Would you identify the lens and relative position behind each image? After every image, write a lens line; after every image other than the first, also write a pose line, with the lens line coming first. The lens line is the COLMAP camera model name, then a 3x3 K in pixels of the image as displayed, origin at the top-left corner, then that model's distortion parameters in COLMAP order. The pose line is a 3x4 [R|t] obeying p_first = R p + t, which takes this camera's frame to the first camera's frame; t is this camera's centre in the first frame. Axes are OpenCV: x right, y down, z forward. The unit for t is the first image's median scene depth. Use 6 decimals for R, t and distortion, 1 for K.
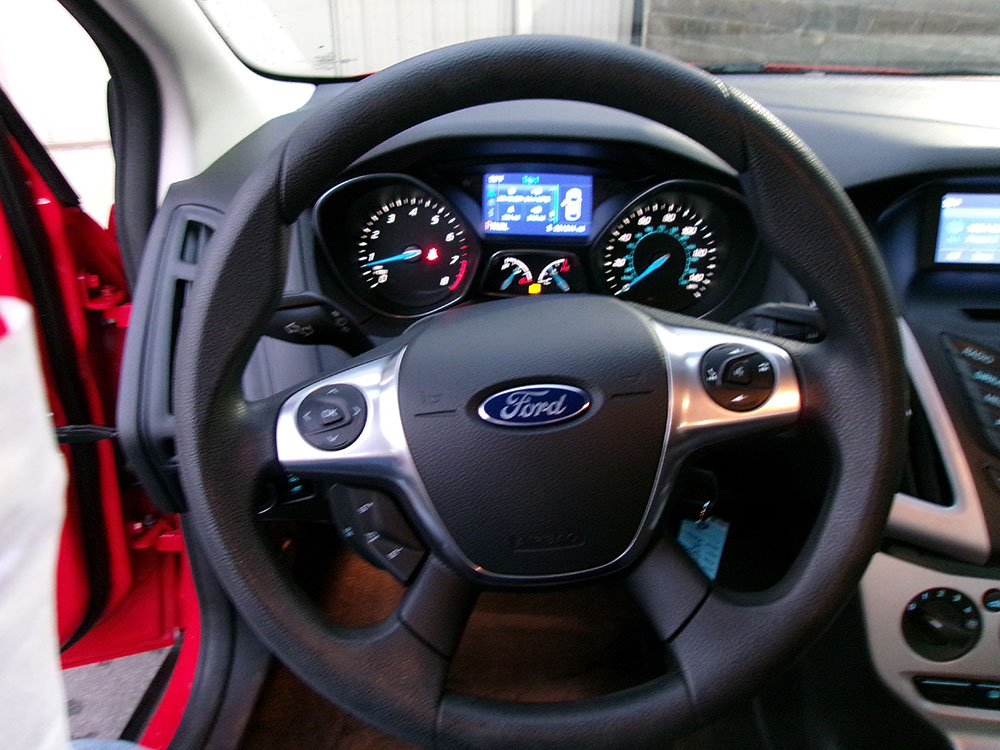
lens RADIAL K [[775.4, 0, 494.3], [0, 775.4, 375.6], [0, 0, 1]] dist [-0.018789, 0.042002]
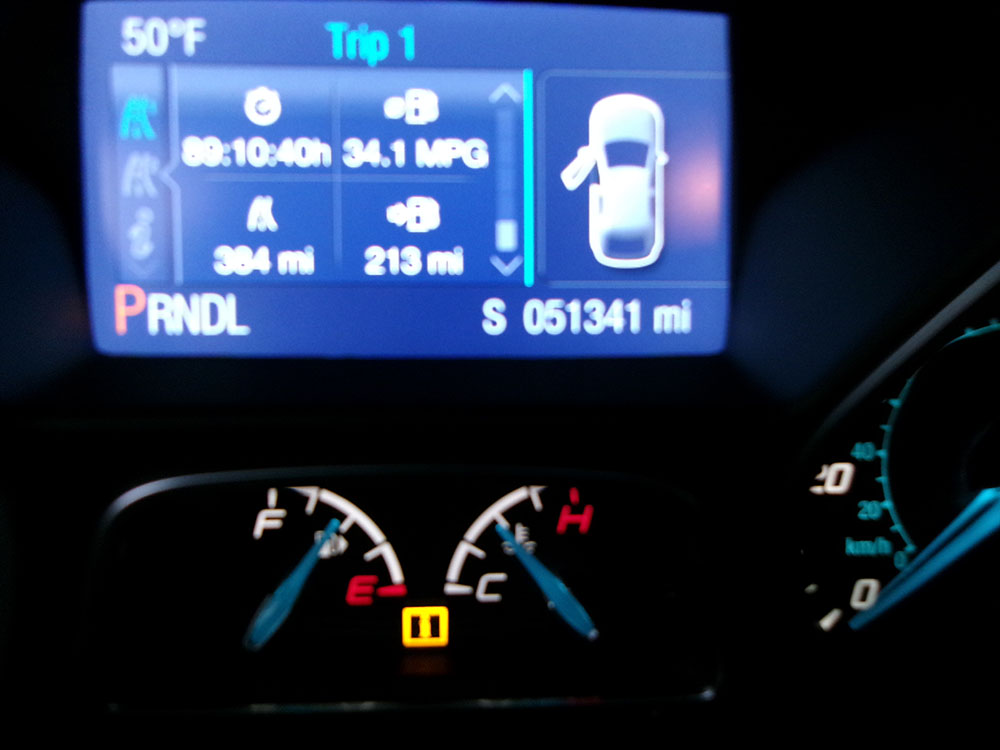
lens RADIAL K [[775.4, 0, 494.3], [0, 775.4, 375.6], [0, 0, 1]] dist [-0.018789, 0.042002]
pose [[0.992979, -0.029324, 0.114596, 0.051458], [0.046549, 0.987489, -0.150659, -0.151689], [-0.108745, 0.154936, 0.981921, 0.832949]]
